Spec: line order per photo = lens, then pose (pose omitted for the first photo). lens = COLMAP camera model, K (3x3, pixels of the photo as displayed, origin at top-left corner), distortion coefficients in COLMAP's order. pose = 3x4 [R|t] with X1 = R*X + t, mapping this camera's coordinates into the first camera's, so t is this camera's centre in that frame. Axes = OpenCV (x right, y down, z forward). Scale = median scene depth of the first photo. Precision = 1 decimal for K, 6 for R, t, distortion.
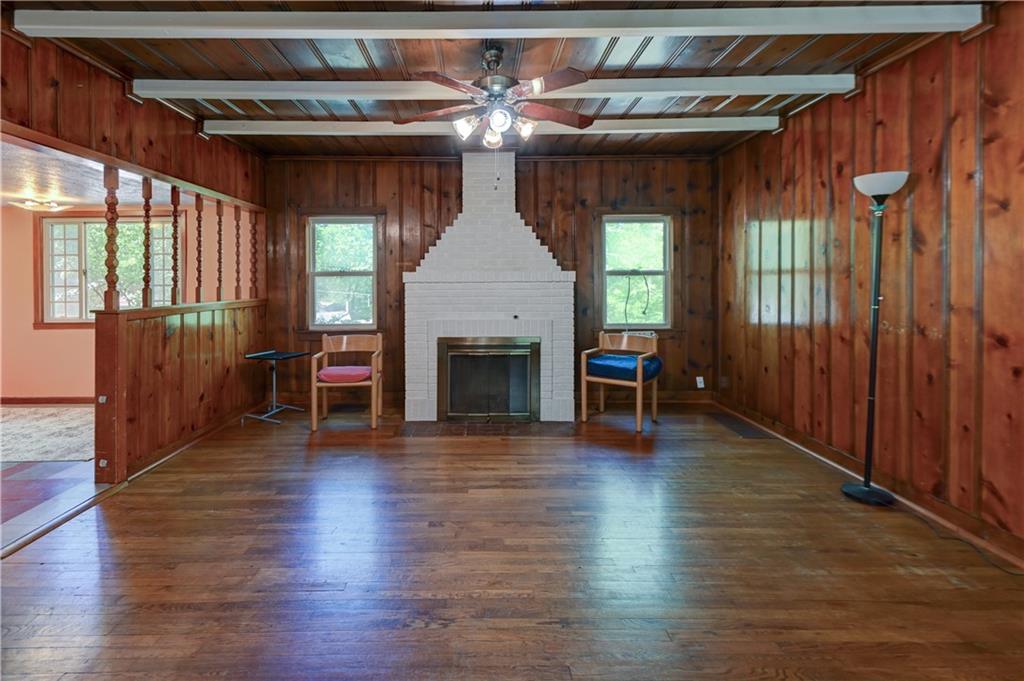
lens RADIAL K [[467.8, 0, 460.0], [0, 467.8, 283.8], [0, 0, 1]] dist [-0.000973, -0.000457]
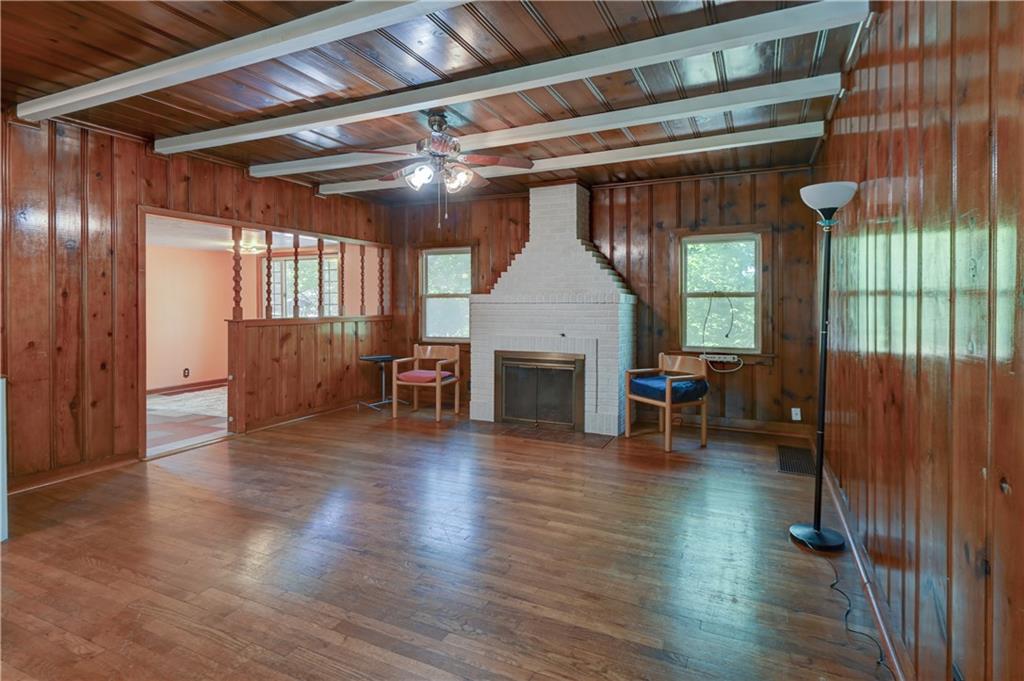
lens RADIAL K [[442.4, 0, 507.6], [0, 442.4, 306.1], [0, 0, 1]] dist [0.002104, 0.000065]
pose [[0.930911, 0.007863, -0.365162, 0.375325], [-0.007187, 0.999969, 0.003211, 0.000586], [0.365176, -0.000365, 0.930939, -0.015079]]
